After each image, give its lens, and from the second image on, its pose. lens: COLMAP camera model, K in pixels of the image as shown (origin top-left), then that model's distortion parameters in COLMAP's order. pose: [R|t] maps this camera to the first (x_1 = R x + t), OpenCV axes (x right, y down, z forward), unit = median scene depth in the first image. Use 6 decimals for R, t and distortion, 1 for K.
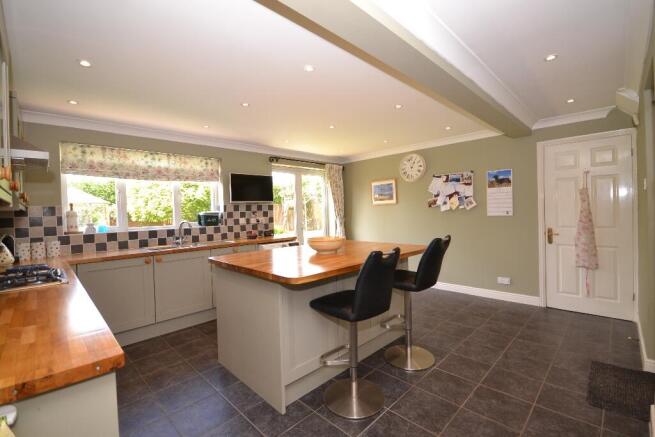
lens RADIAL K [[288.3, 0, 329.9], [0, 288.3, 218.0], [0, 0, 1]] dist [0.000662, -0.000086]
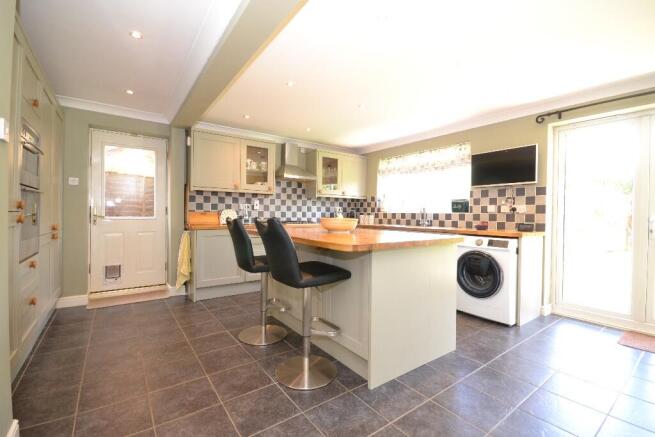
lens RADIAL K [[288.3, 0, 328.6], [0, 288.3, 215.4], [0, 0, 1]] dist [0.000662, -0.000086]
pose [[-0.151862, 0.033761, -0.987825, 0.622667], [-0.033401, 0.998670, 0.039267, 0.013074], [0.987837, 0.038958, -0.150532, 0.700318]]
